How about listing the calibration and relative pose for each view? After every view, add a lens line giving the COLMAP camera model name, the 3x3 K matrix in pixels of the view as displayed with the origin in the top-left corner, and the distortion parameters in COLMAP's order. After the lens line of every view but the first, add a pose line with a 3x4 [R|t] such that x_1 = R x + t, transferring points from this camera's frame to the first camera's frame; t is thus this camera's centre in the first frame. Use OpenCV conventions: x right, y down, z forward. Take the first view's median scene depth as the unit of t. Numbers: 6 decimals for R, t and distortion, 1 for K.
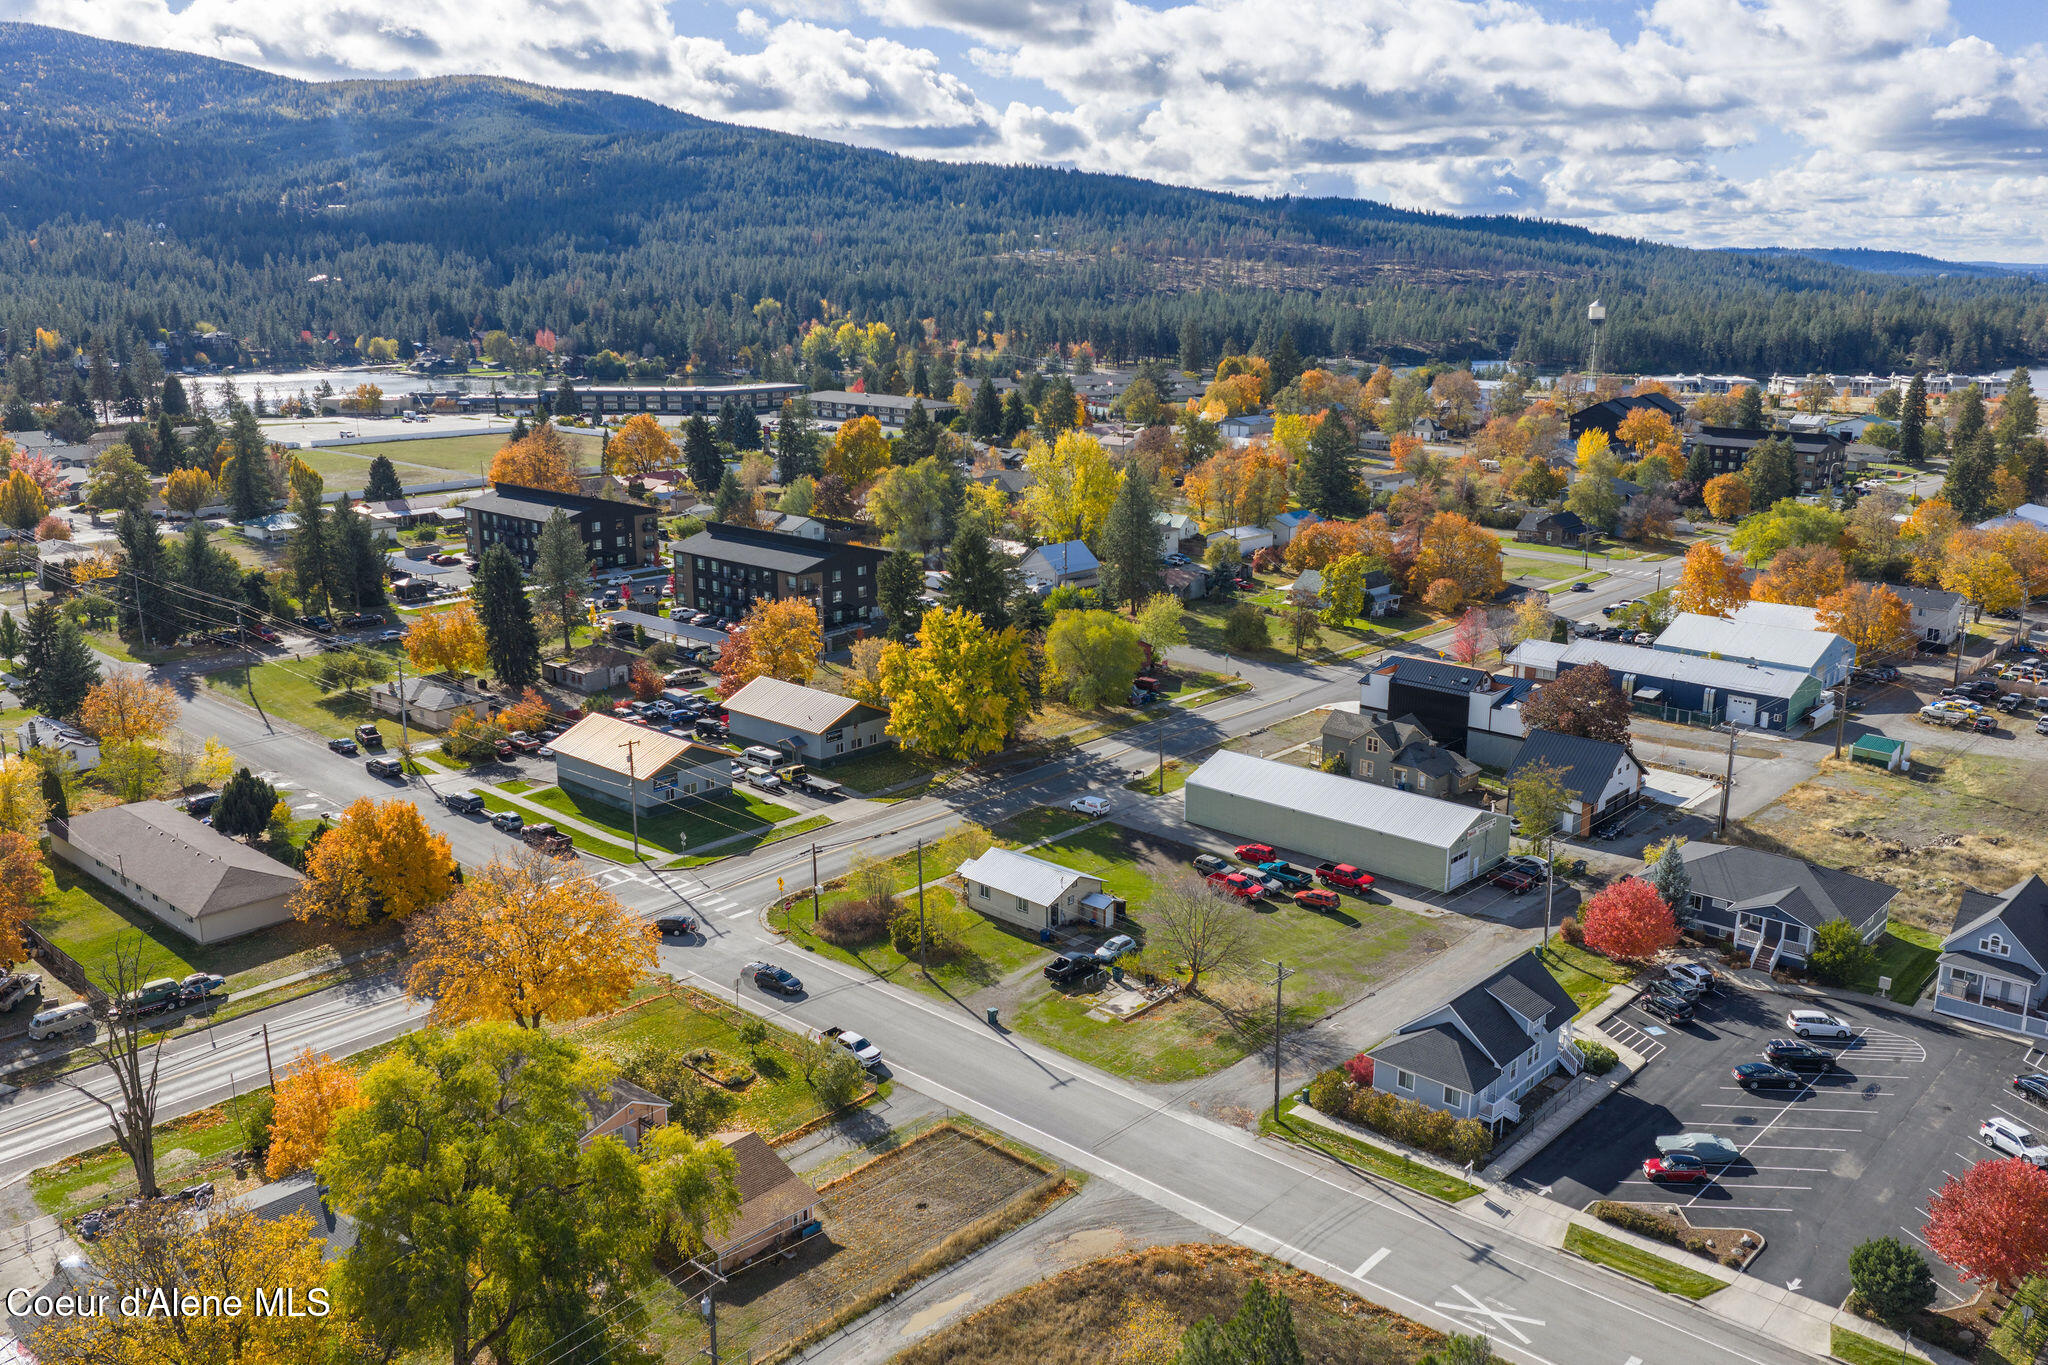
lens RADIAL K [[1689.3, 0, 1024.0], [0, 1689.3, 682.5], [0, 0, 1]] dist [0.016879, -0.021323]
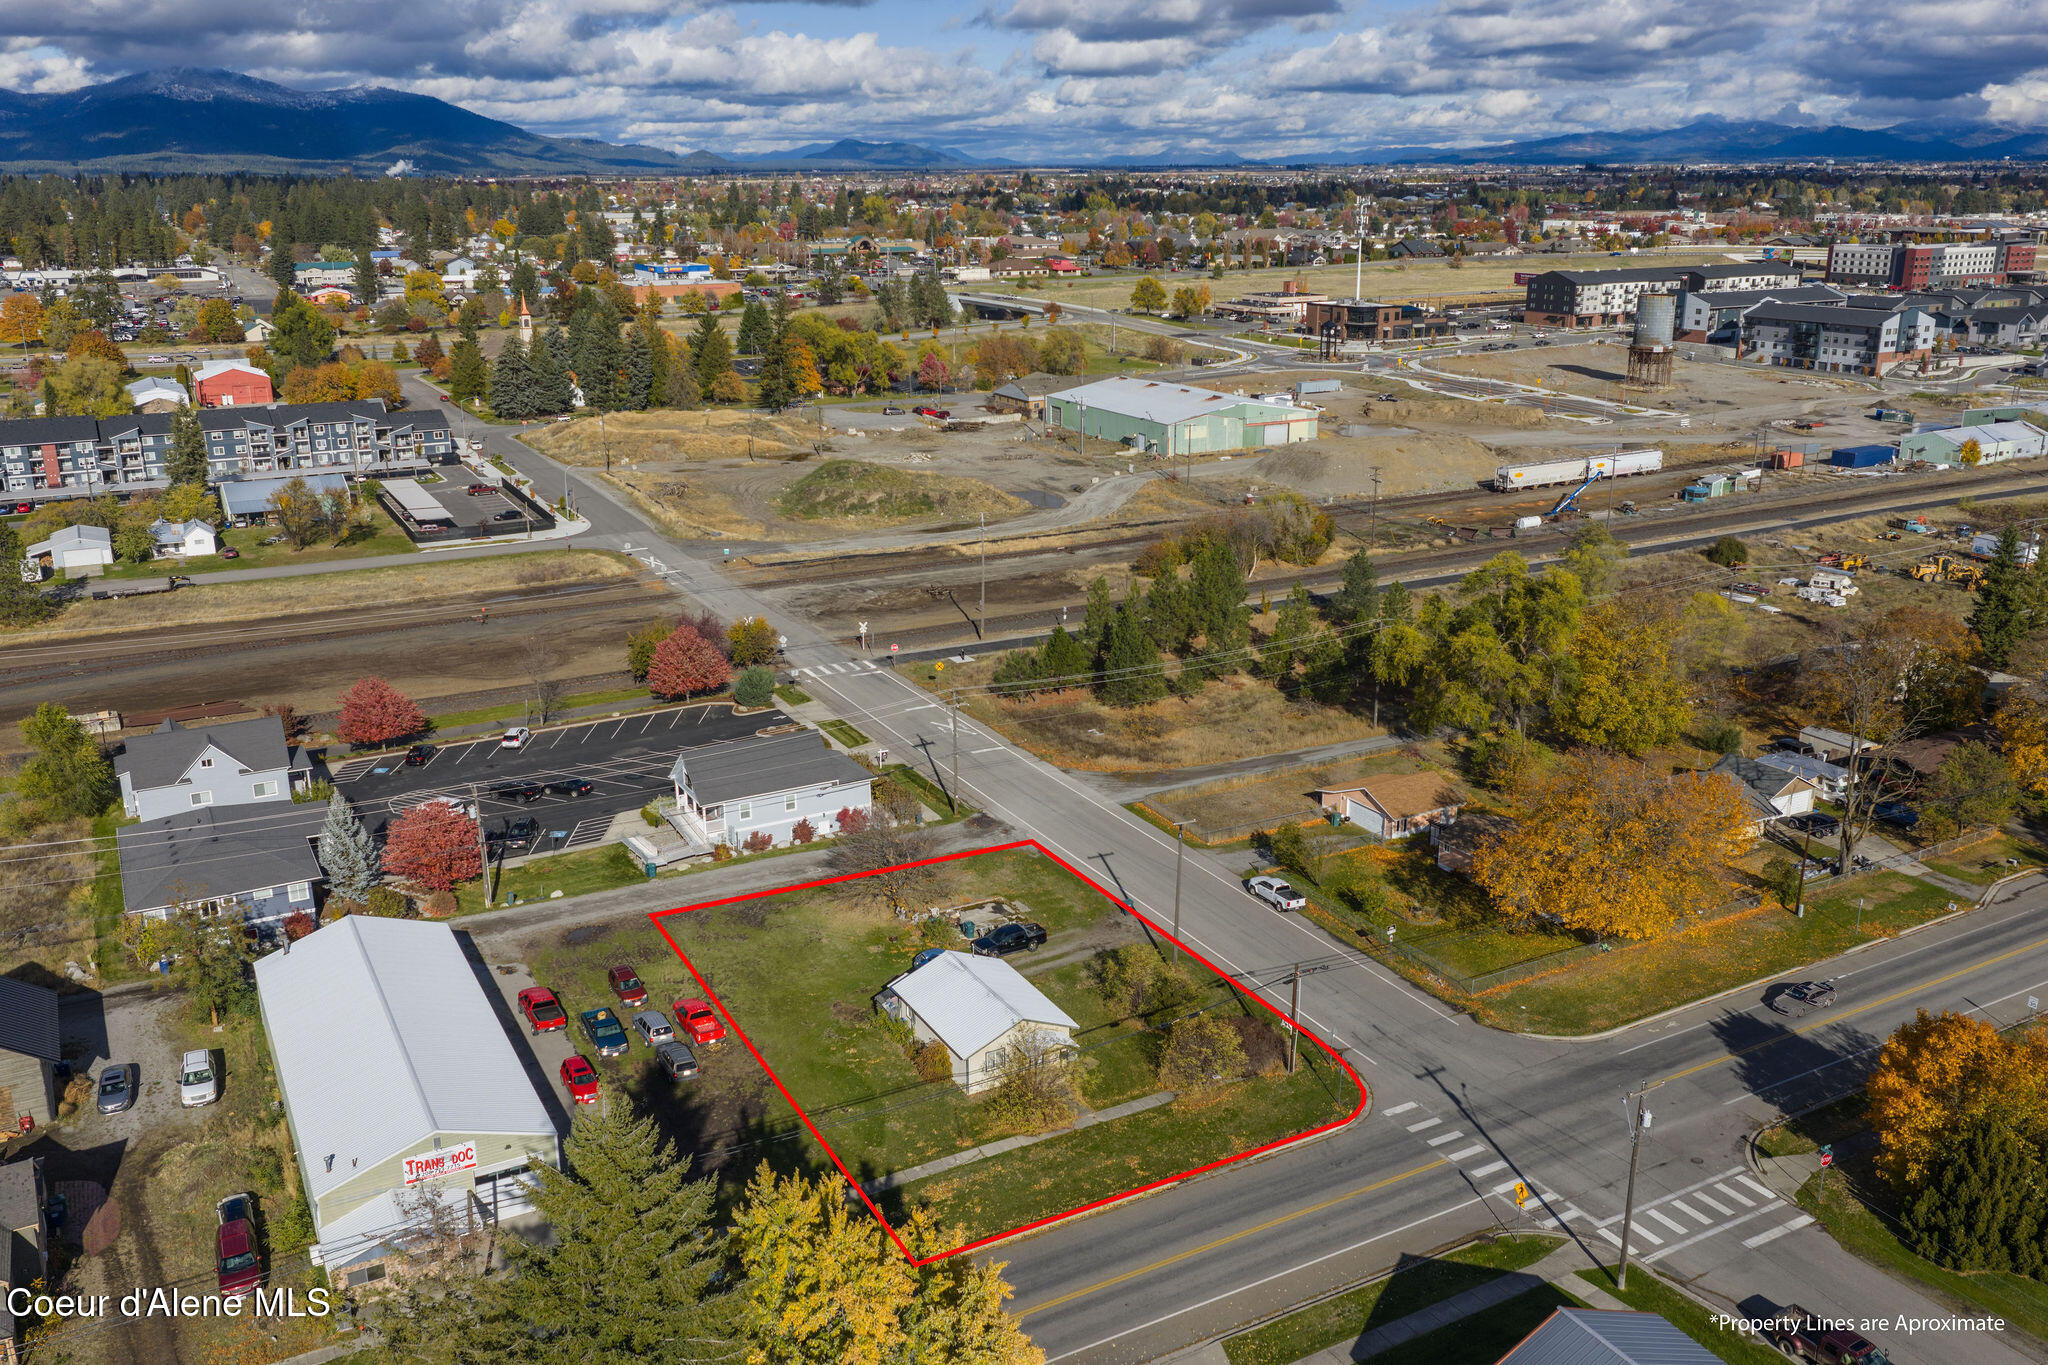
lens RADIAL K [[1671.9, 0, 1024.0], [0, 1671.9, 682.5], [0, 0, 1]] dist [0.003521, -0.002030]
pose [[-0.947107, -0.090485, 0.307896, -0.171964], [0.082502, 0.858528, 0.506086, -0.283715], [-0.310131, 0.504720, -0.805653, 1.187938]]
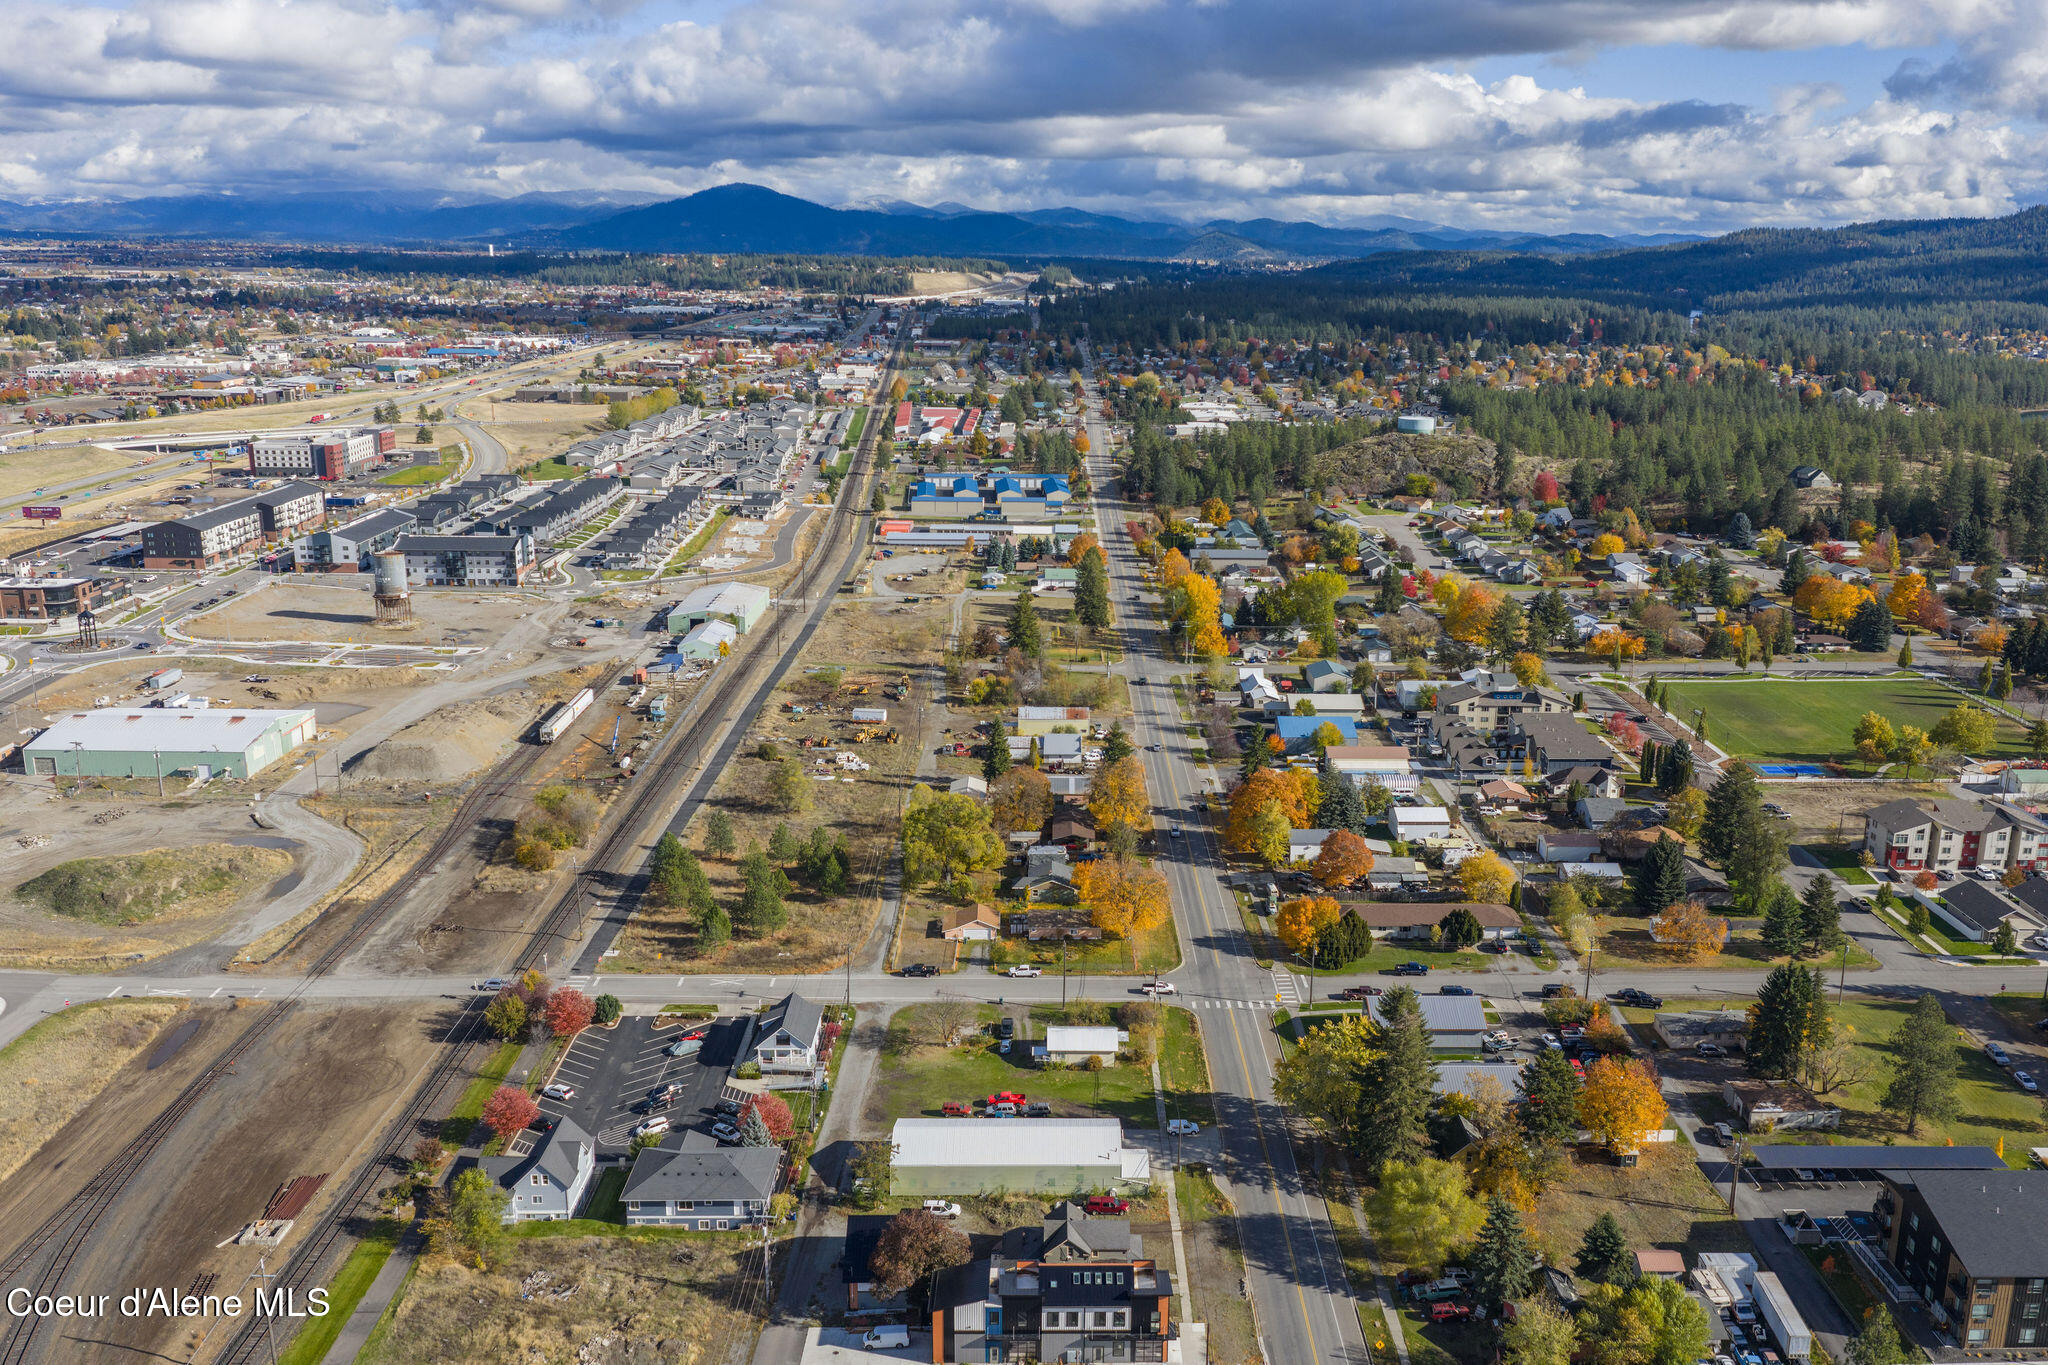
lens RADIAL K [[1726.7, 0, 1087.2], [0, 1726.7, 685.9], [0, 0, 1]] dist [0.006463, -0.009242]
pose [[-0.724204, 0.160425, -0.670665, 0.881095], [-0.180850, 0.894335, 0.409215, -0.724348], [0.665448, 0.417646, -0.618669, 1.533338]]
